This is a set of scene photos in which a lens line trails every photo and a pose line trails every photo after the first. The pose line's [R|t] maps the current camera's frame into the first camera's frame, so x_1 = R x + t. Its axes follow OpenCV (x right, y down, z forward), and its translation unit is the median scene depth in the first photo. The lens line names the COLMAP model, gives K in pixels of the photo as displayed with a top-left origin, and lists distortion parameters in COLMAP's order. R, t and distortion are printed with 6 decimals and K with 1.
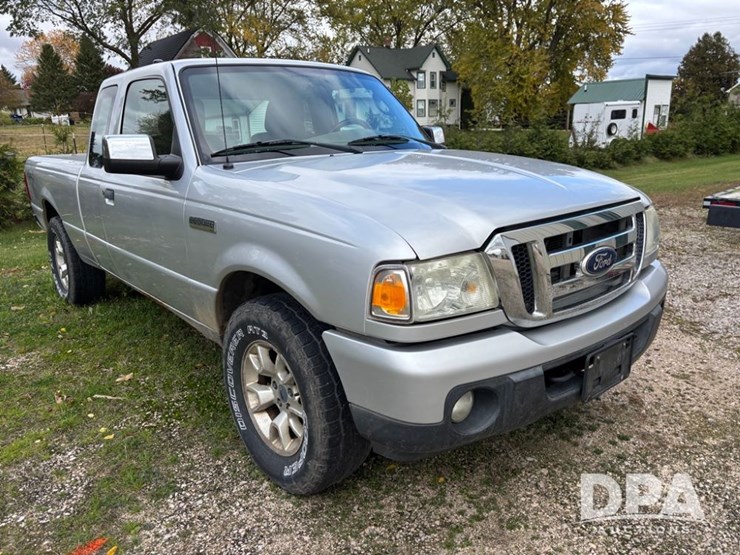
lens RADIAL K [[560.6, 0, 363.6], [0, 560.6, 280.6], [0, 0, 1]] dist [0.046054, -0.048826]
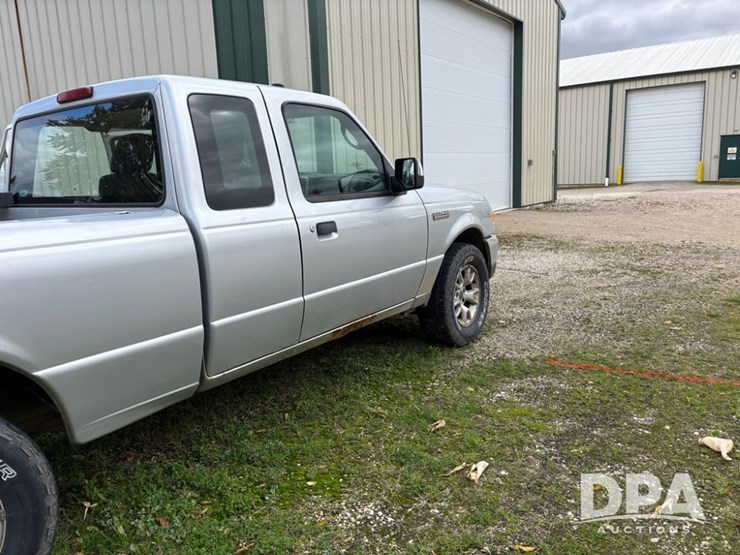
lens RADIAL K [[560.6, 0, 364.9], [0, 560.6, 278.3], [0, 0, 1]] dist [0.046054, -0.048826]
pose [[-0.247771, -0.142022, 0.958352, -1.150090], [0.301787, 0.928666, 0.215647, -0.220546], [-0.920616, 0.342649, -0.187236, 1.004516]]
